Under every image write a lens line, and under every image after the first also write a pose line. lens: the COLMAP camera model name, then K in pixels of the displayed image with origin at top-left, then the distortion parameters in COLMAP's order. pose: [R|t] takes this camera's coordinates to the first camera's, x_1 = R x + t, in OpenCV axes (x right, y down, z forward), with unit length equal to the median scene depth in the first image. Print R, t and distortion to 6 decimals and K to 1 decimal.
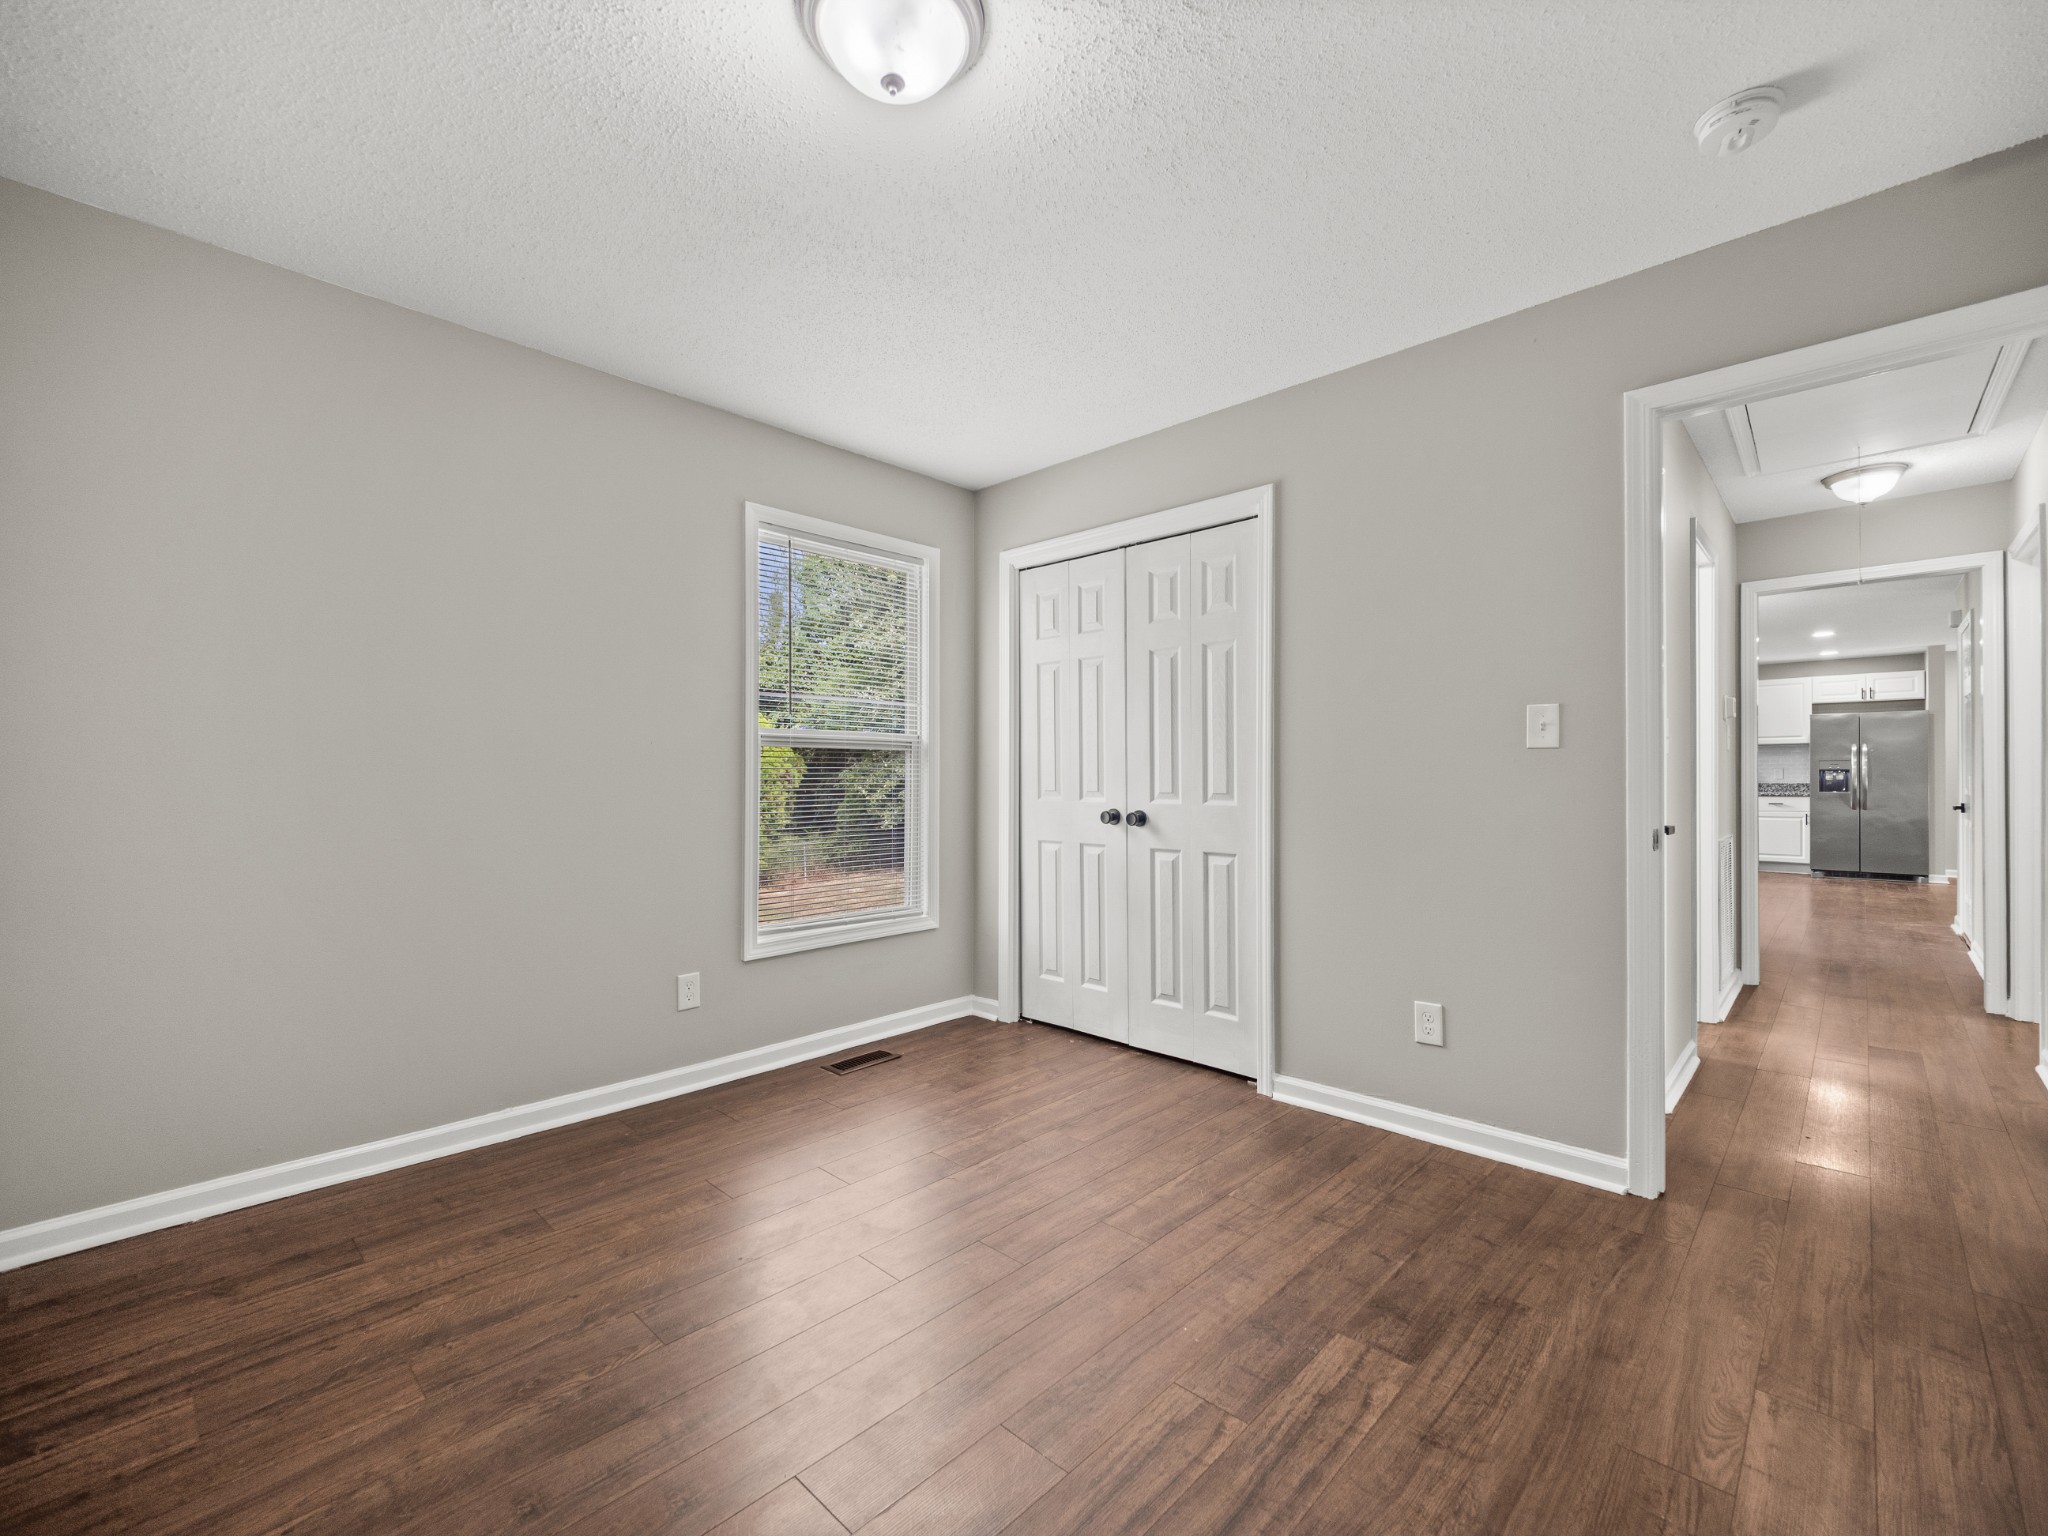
lens RADIAL K [[901.2, 0, 1014.9], [0, 901.2, 776.4], [0, 0, 1]] dist [-0.004779, 0.000461]
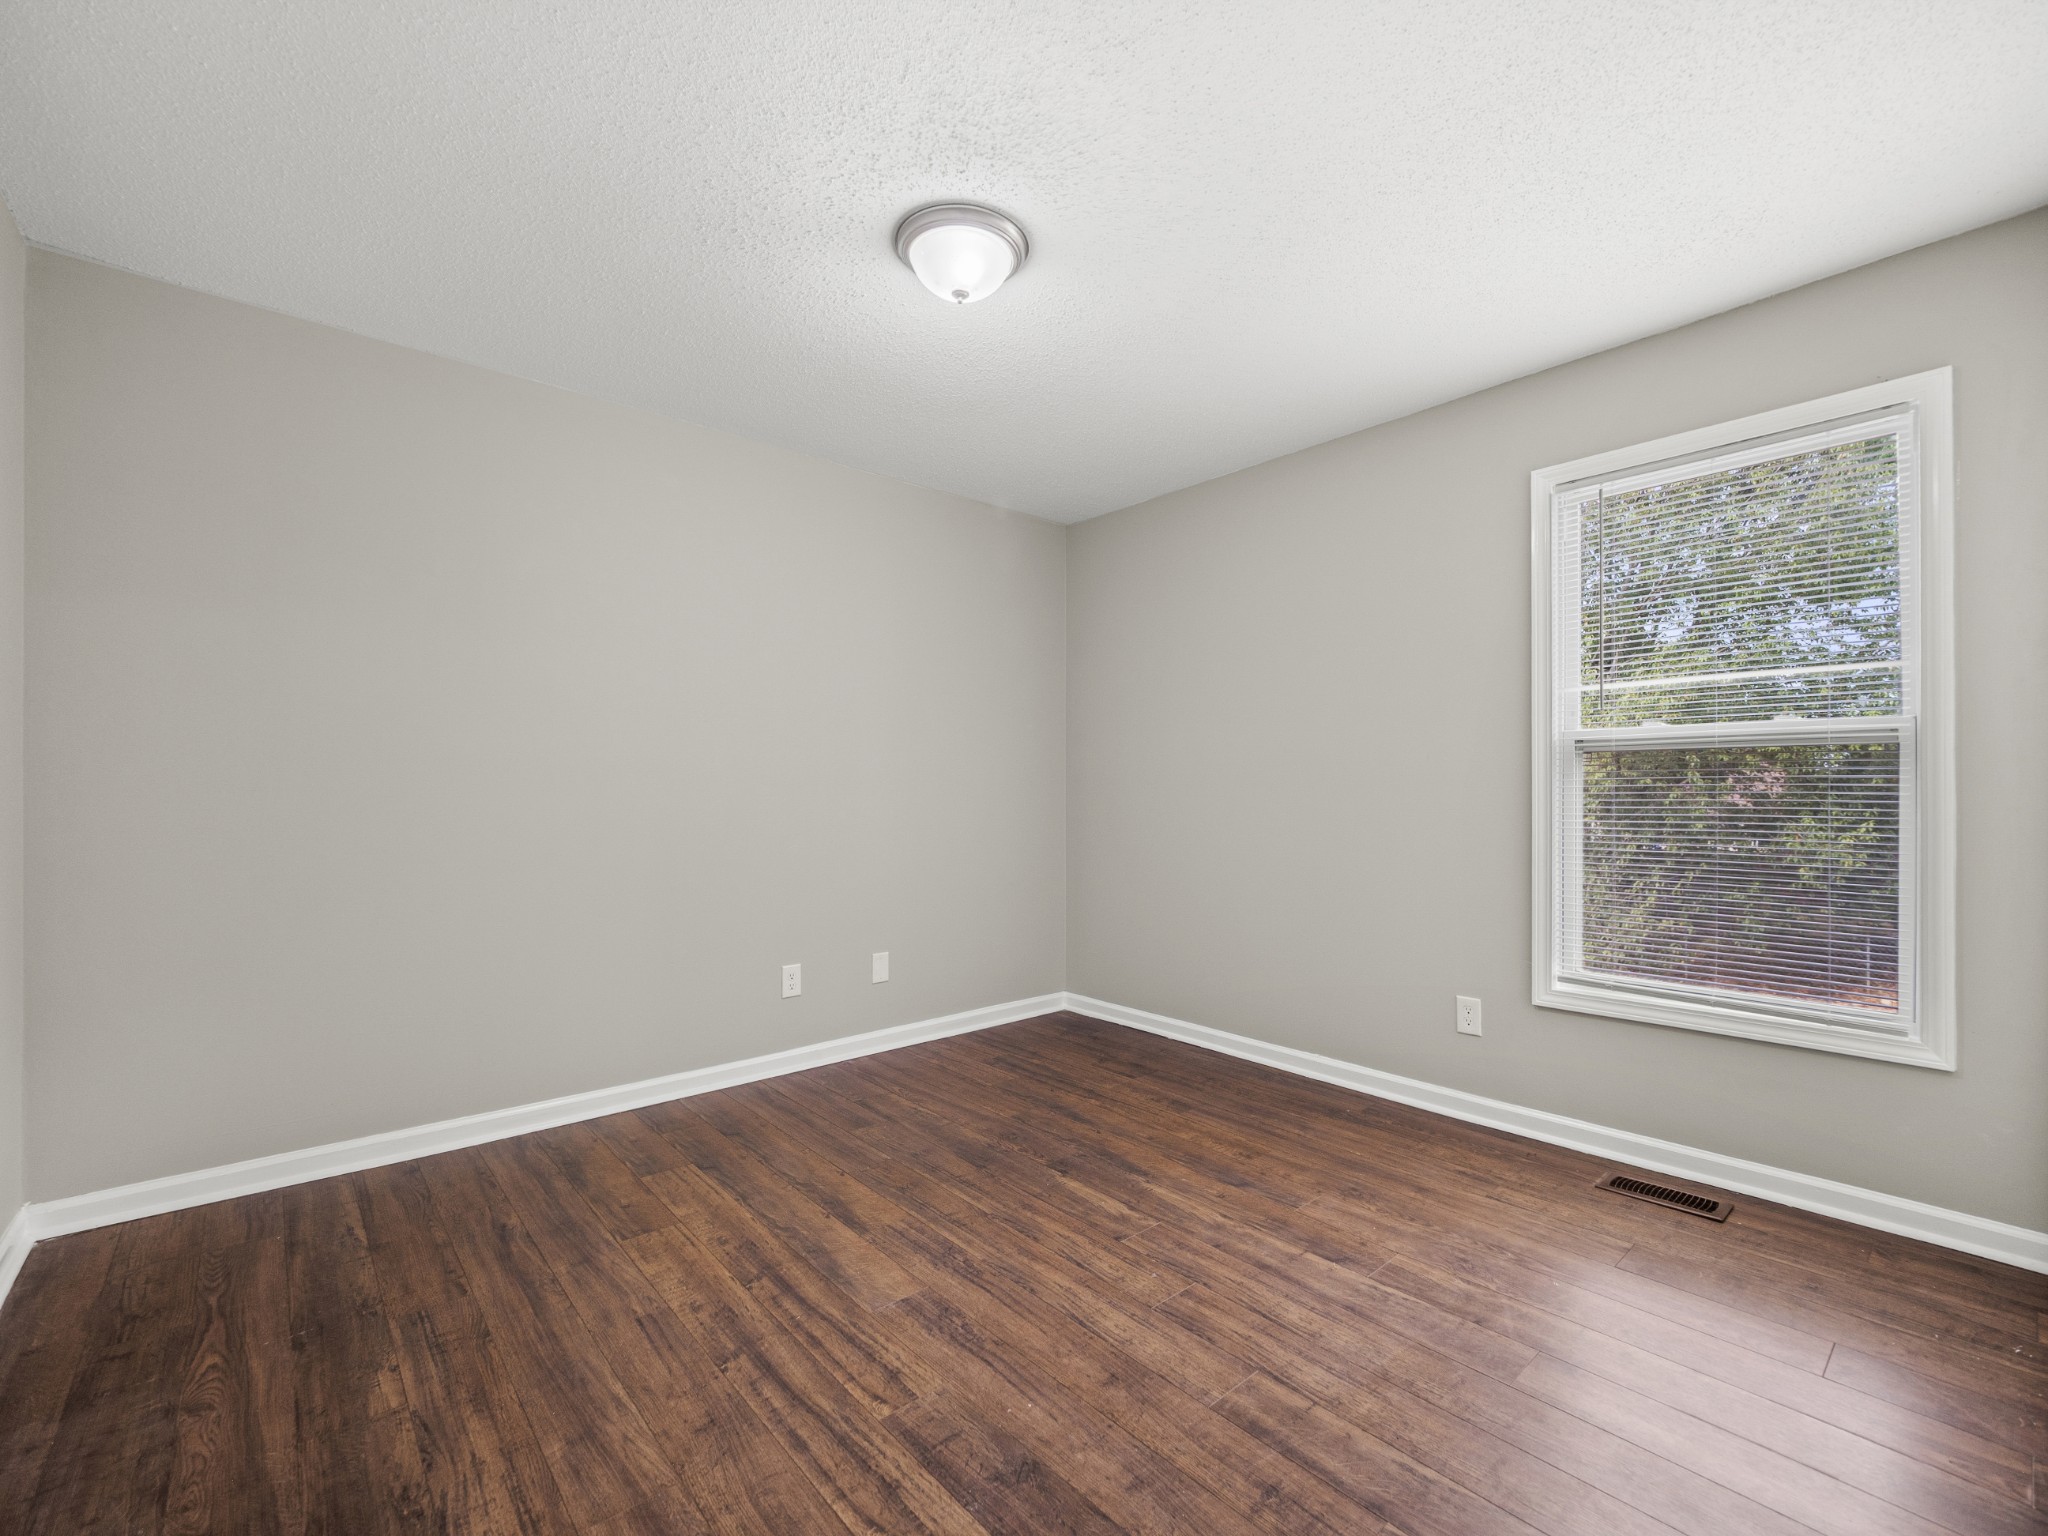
lens RADIAL K [[880.1, 0, 1029.3], [0, 880.1, 769.9], [0, 0, 1]] dist [-0.000891, 0.000300]
pose [[-0.086835, -0.020138, -0.996019, 0.941170], [-0.000009, 0.999796, -0.020214, -0.006566], [0.996223, -0.001746, -0.086818, 0.934843]]
